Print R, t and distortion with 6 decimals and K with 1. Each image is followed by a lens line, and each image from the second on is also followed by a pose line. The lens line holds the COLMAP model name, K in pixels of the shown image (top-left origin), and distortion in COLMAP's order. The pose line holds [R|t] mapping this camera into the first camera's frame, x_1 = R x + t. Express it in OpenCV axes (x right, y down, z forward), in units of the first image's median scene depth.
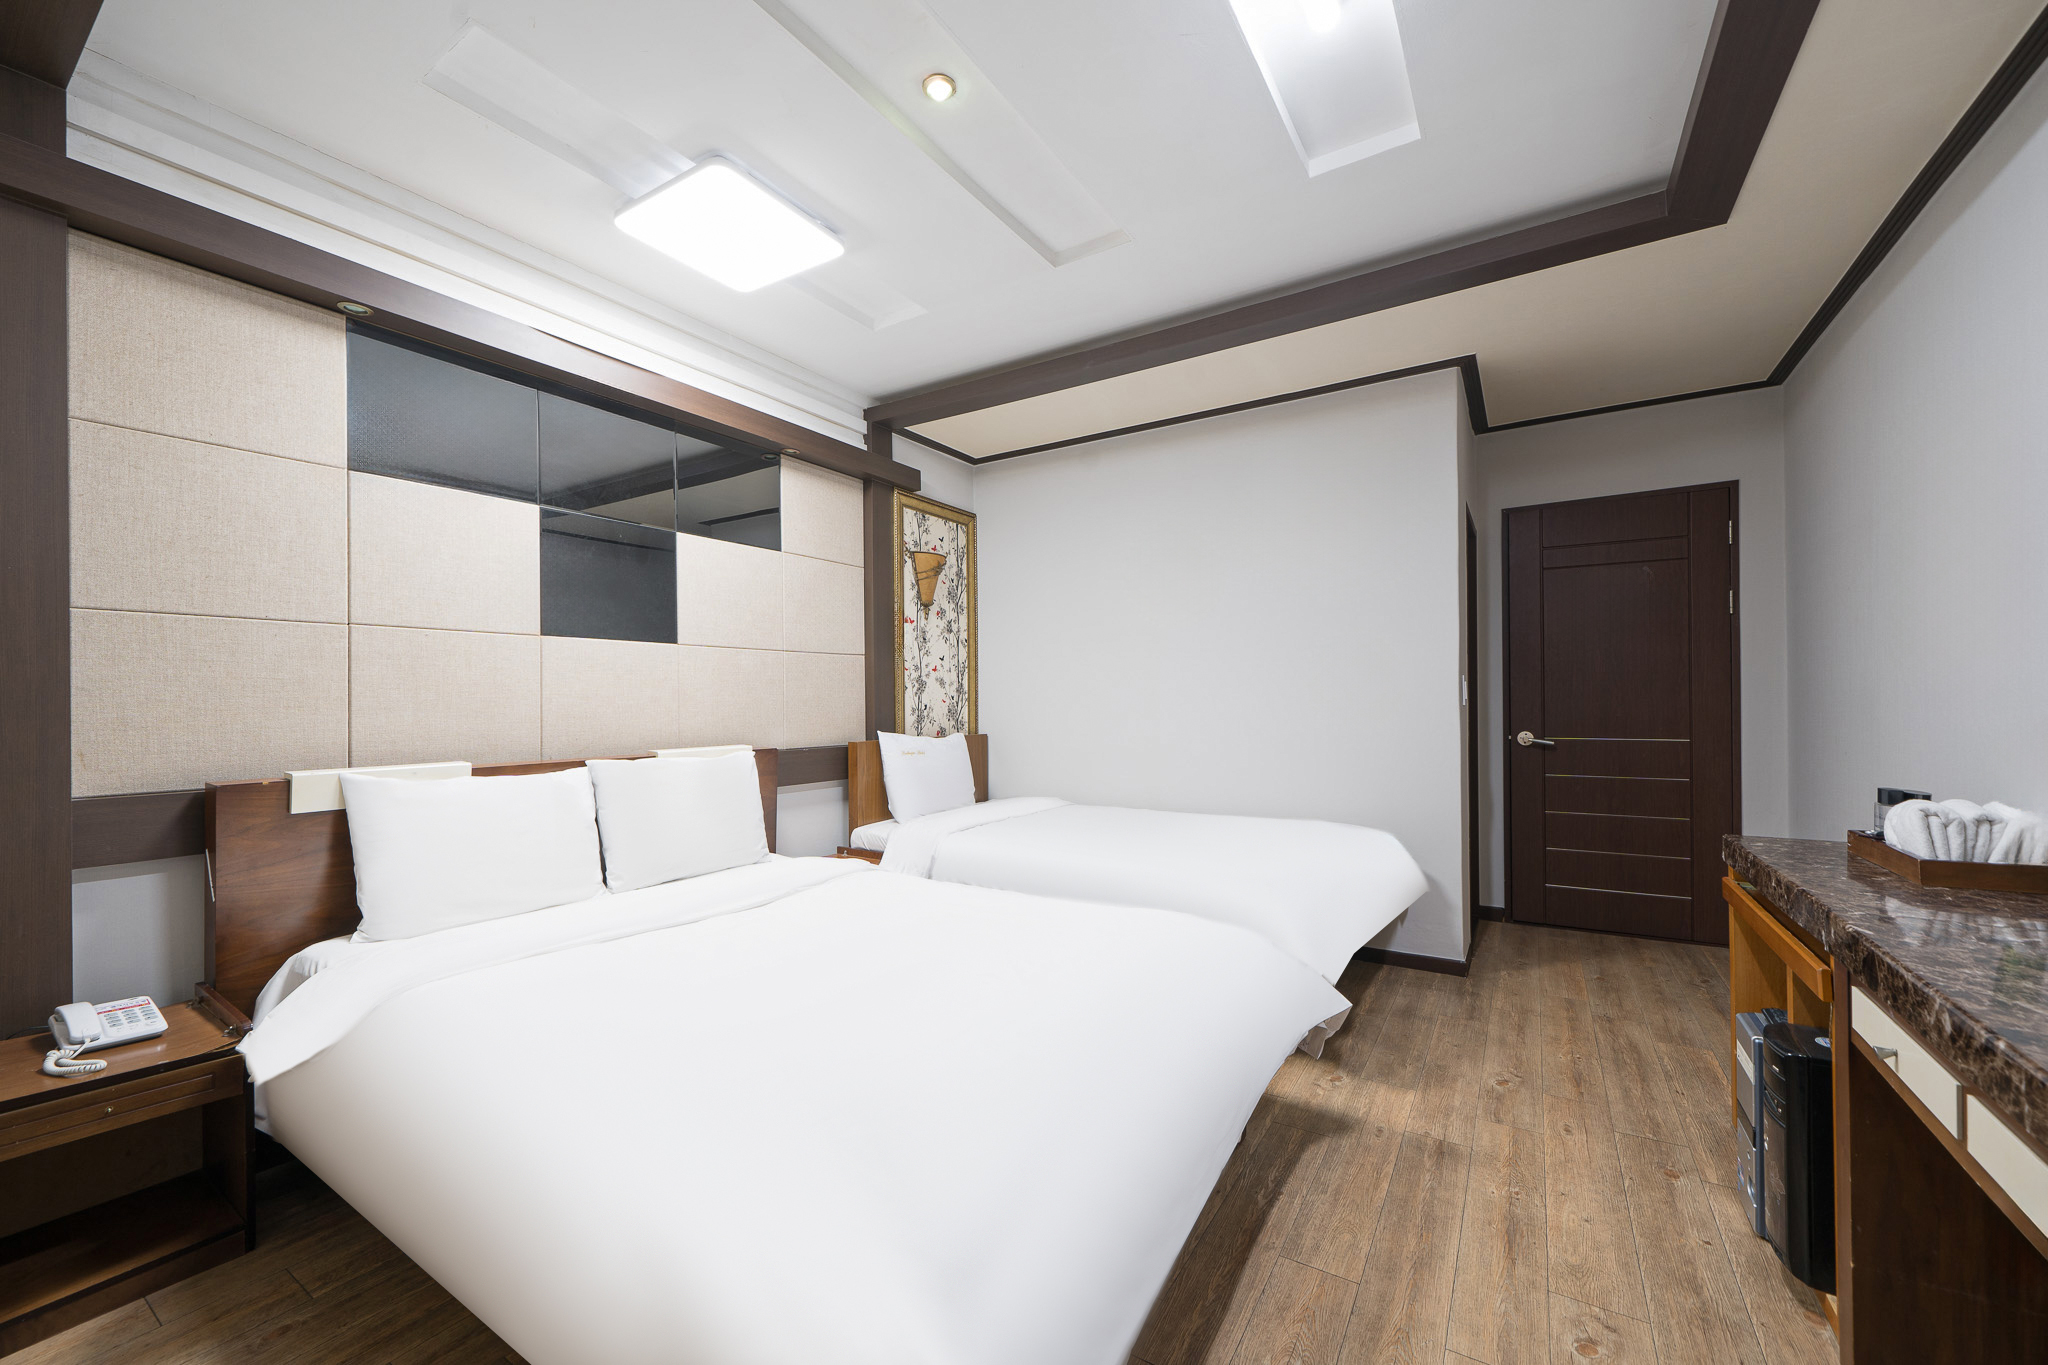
lens RADIAL K [[779.4, 0, 1019.1], [0, 779.4, 693.1], [0, 0, 1]] dist [-0.002940, -0.000167]
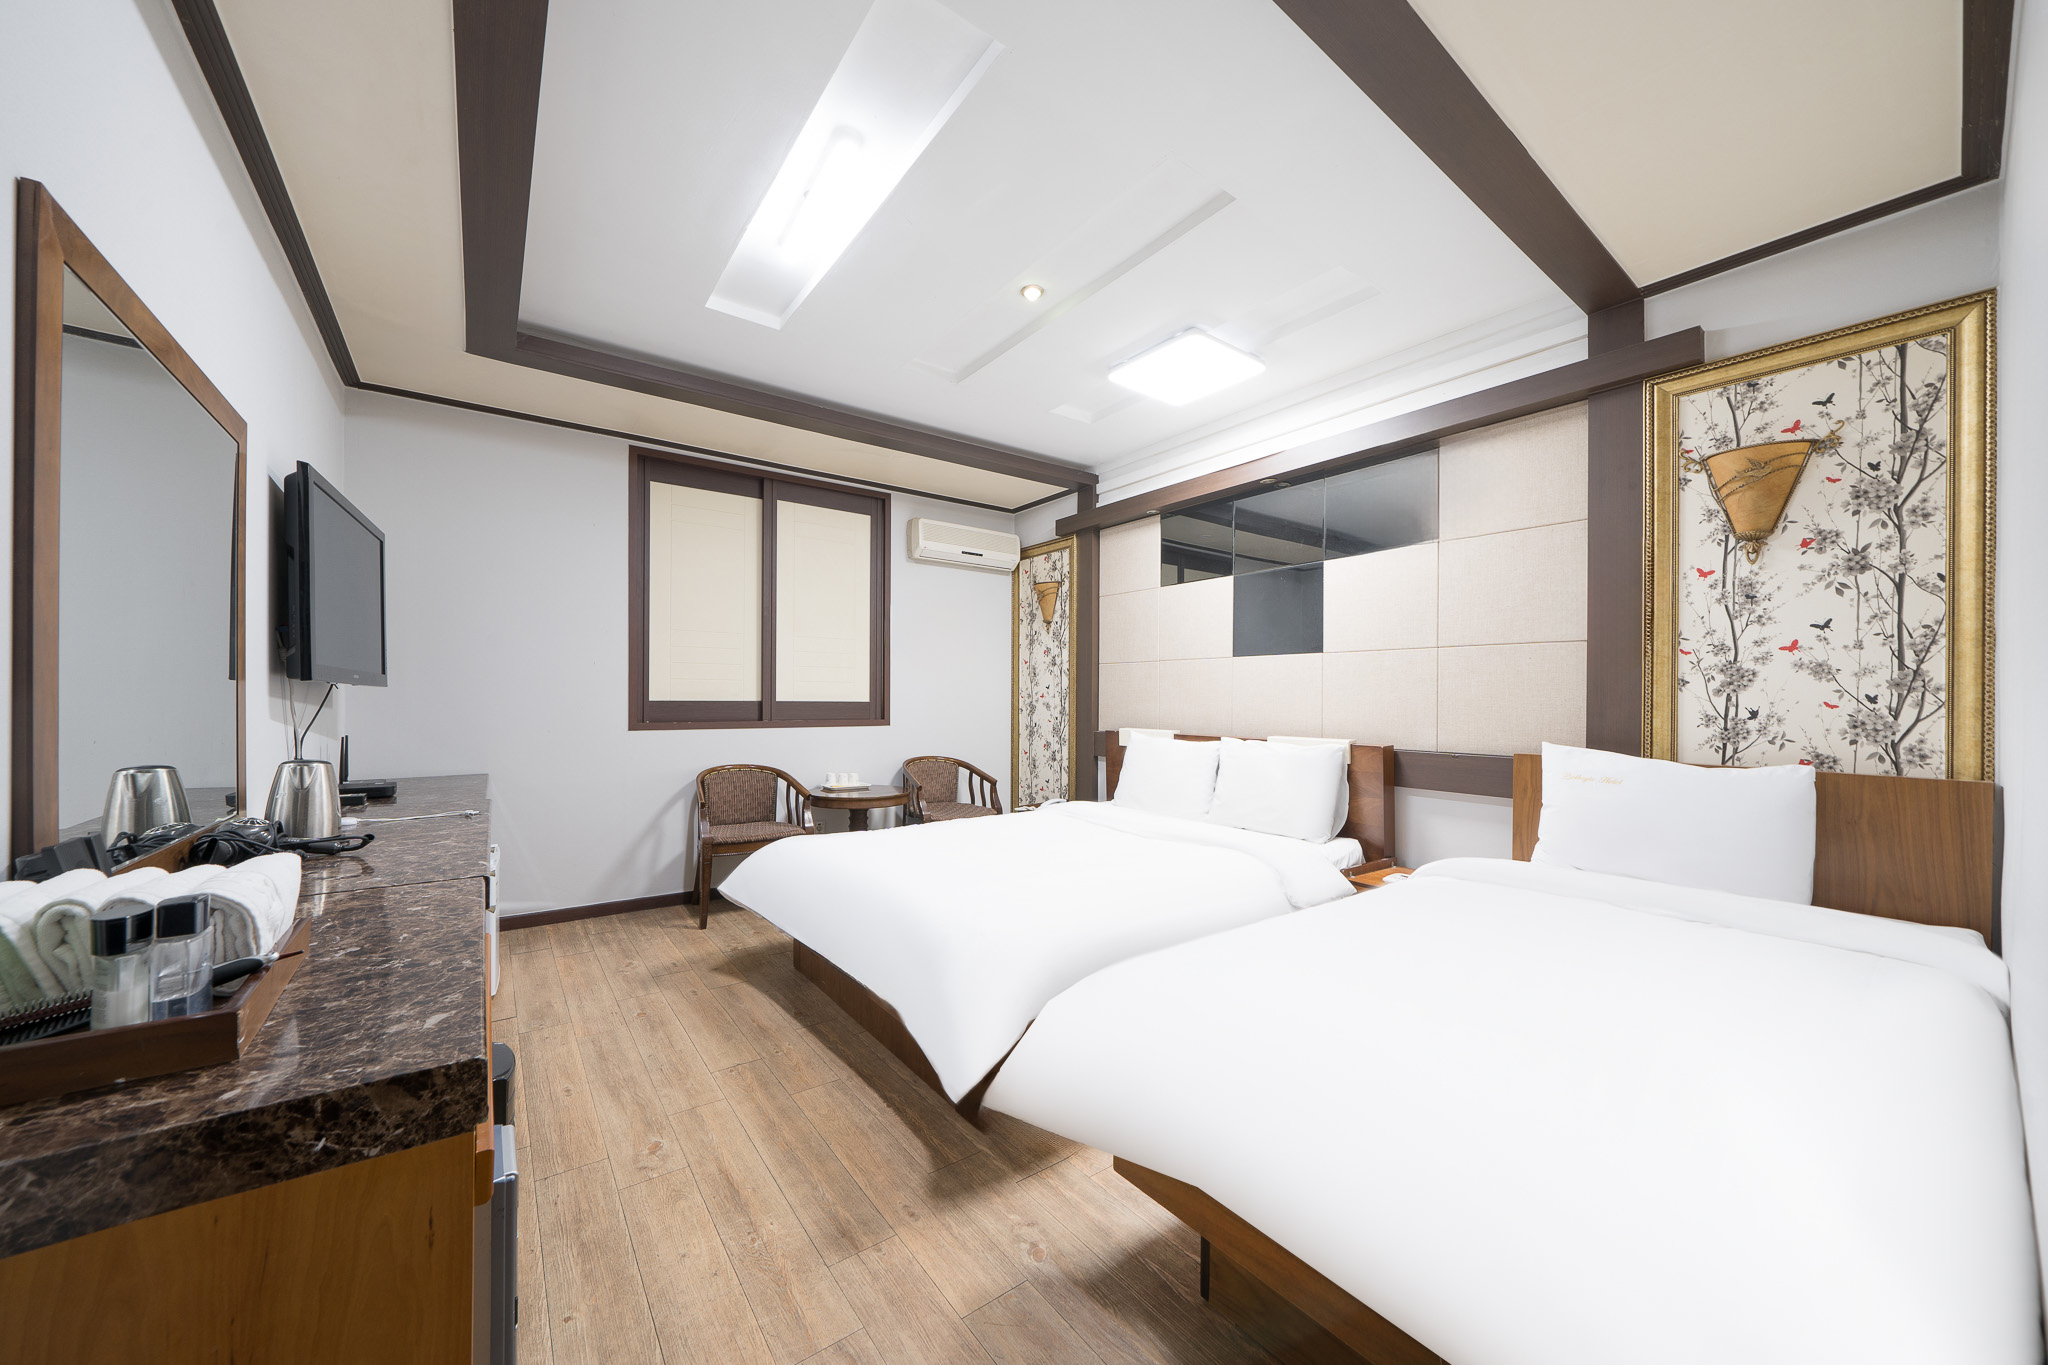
lens RADIAL K [[736.0, 0, 1031.7], [0, 736.0, 691.2], [0, 0, 1]] dist [-0.000794, -0.000043]
pose [[-0.334838, -0.002420, -0.942273, 1.123281], [0.005573, 0.999974, -0.004548, 0.000026], [0.942259, -0.006774, -0.334816, 1.334403]]
